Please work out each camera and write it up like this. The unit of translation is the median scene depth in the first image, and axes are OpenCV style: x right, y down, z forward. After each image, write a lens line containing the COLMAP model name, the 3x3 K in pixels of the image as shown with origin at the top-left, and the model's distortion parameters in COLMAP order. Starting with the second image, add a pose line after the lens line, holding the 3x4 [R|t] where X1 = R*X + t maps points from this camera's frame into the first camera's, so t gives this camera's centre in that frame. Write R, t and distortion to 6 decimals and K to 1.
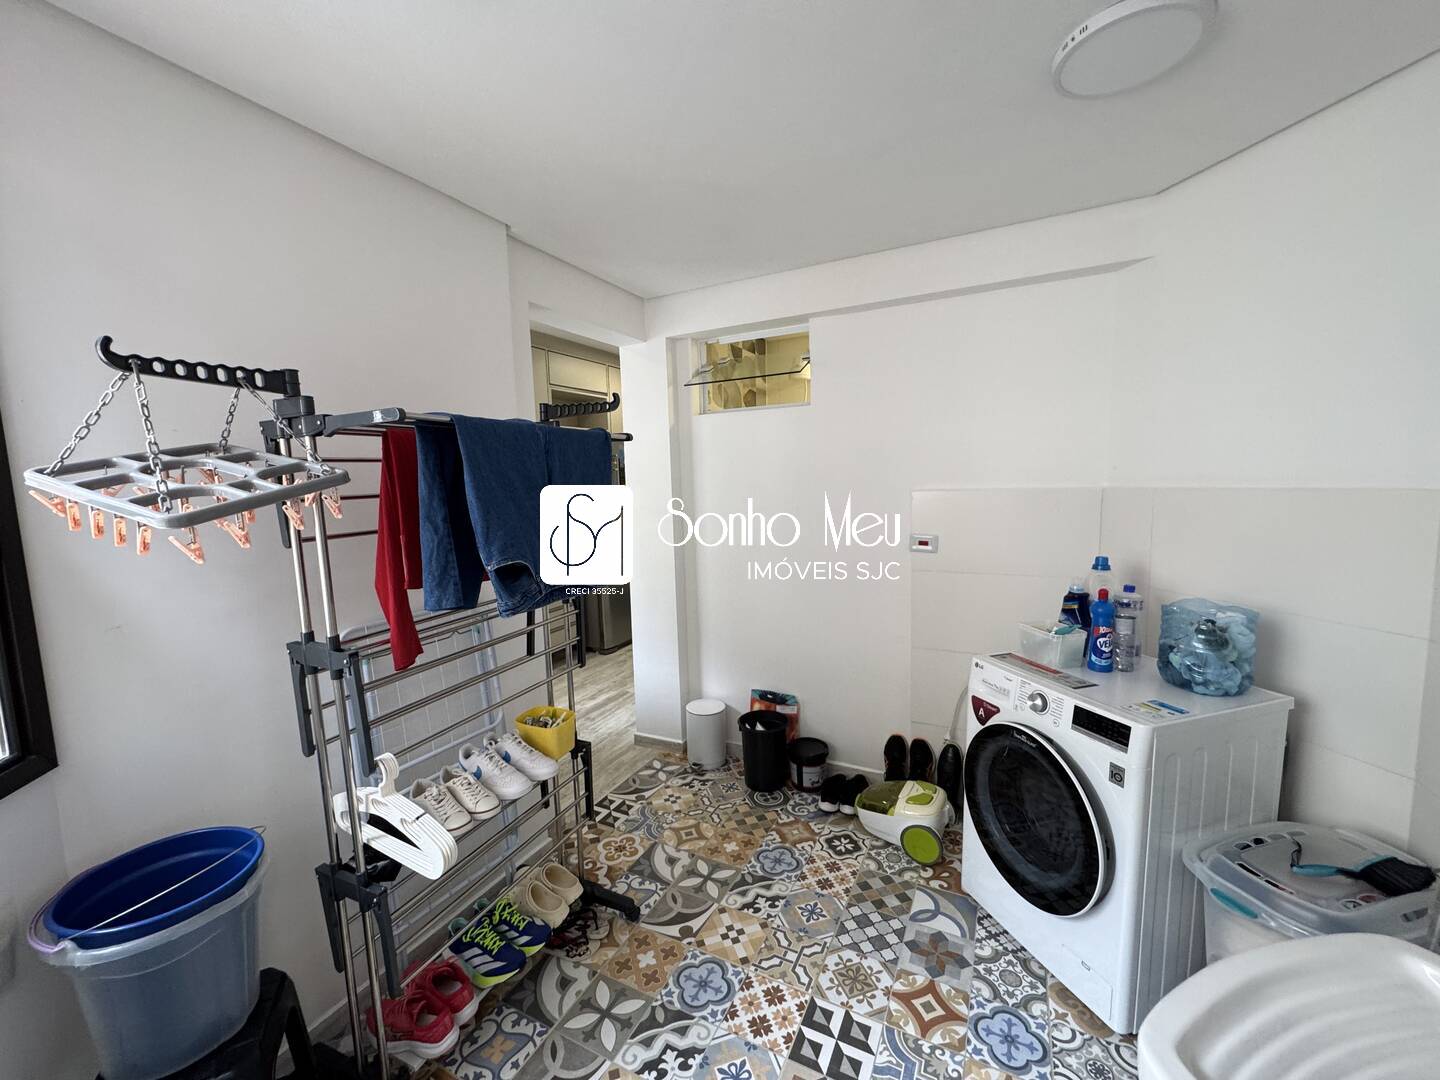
lens RADIAL K [[571.7, 0, 722.2], [0, 571.7, 541.0], [0, 0, 1]] dist [-0.002567, 0.000328]
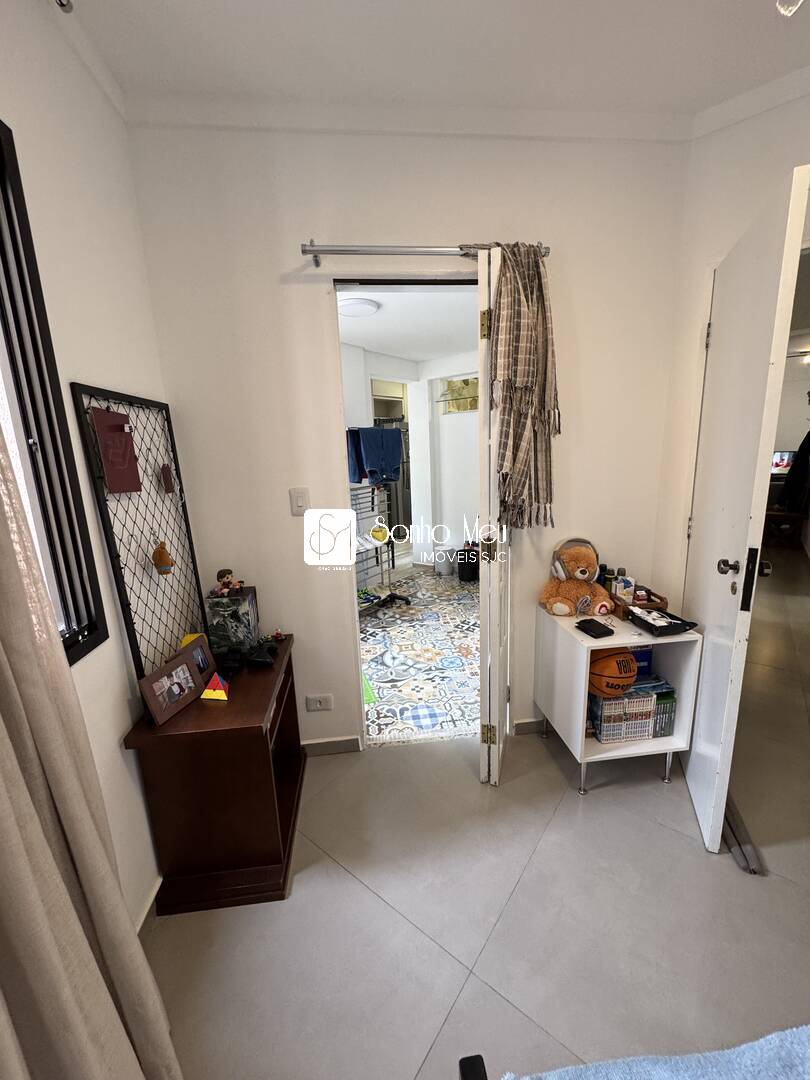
lens RADIAL K [[428.8, 0, 410.0], [0, 428.8, 538.3], [0, 0, 1]] dist [-0.002567, 0.000328]
pose [[0.982863, 0.027212, -0.182321, 0.257415], [-0.008579, 0.994725, 0.102217, 0.139023], [0.184140, -0.098901, 0.977911, -1.156649]]
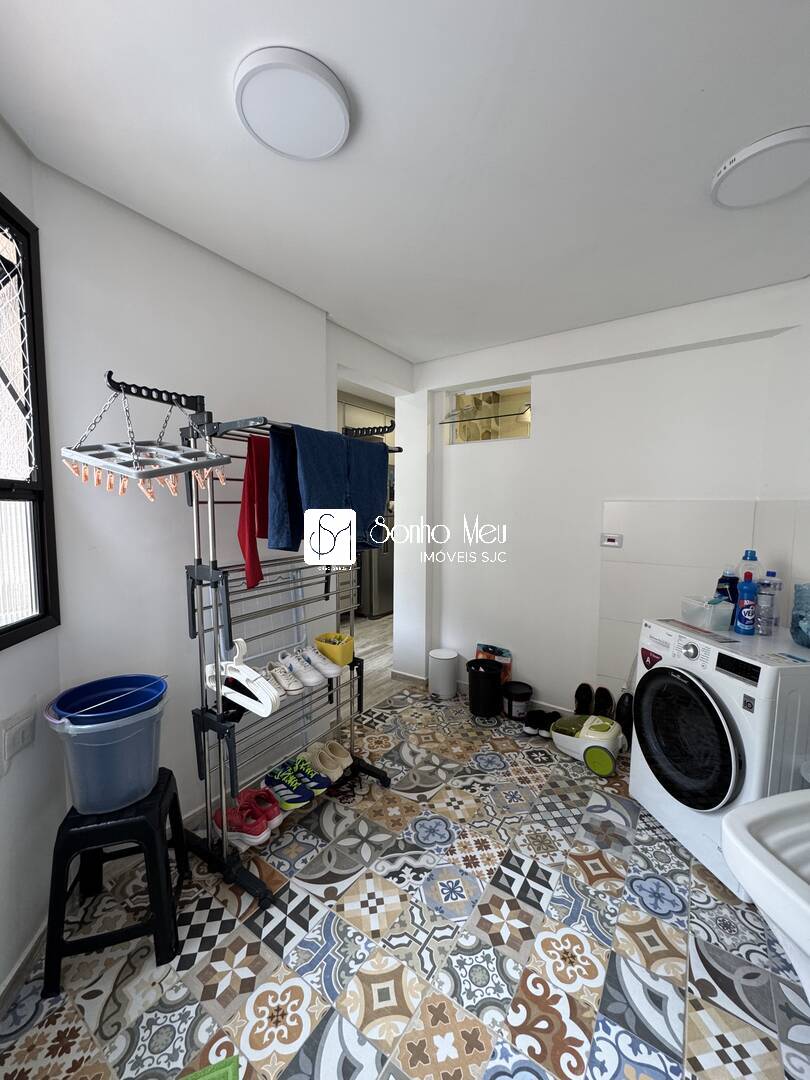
lens RADIAL K [[428.8, 0, 406.4], [0, 428.8, 541.1], [0, 0, 1]] dist [-0.002567, 0.000328]
pose [[0.990458, 0.046111, -0.129872, 0.008343], [-0.049573, 0.998493, -0.023547, 0.078367], [0.128591, 0.029760, 0.991251, -0.090863]]
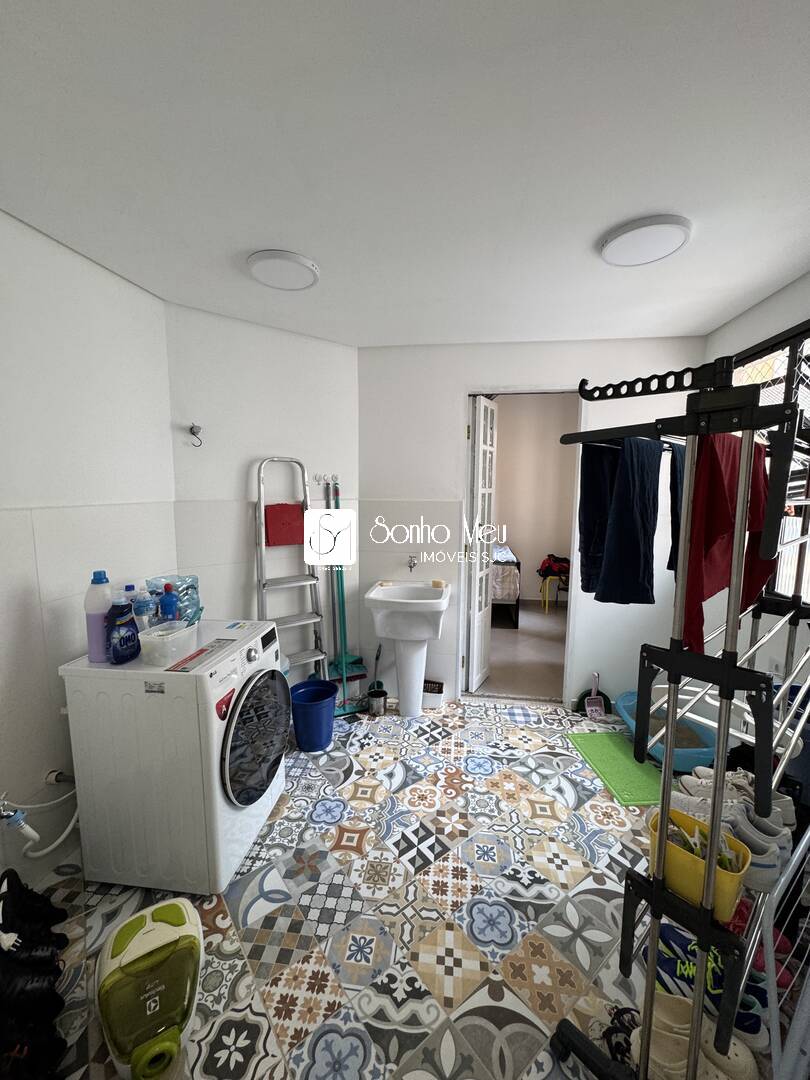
lens RADIAL K [[428.8, 0, 404.4], [0, 428.8, 548.7], [0, 0, 1]] dist [-0.002567, 0.000328]
pose [[-0.904595, -0.041334, 0.424263, -0.208833], [0.063149, 0.971311, 0.229274, -0.178461], [-0.421569, 0.234192, -0.876033, 1.635248]]
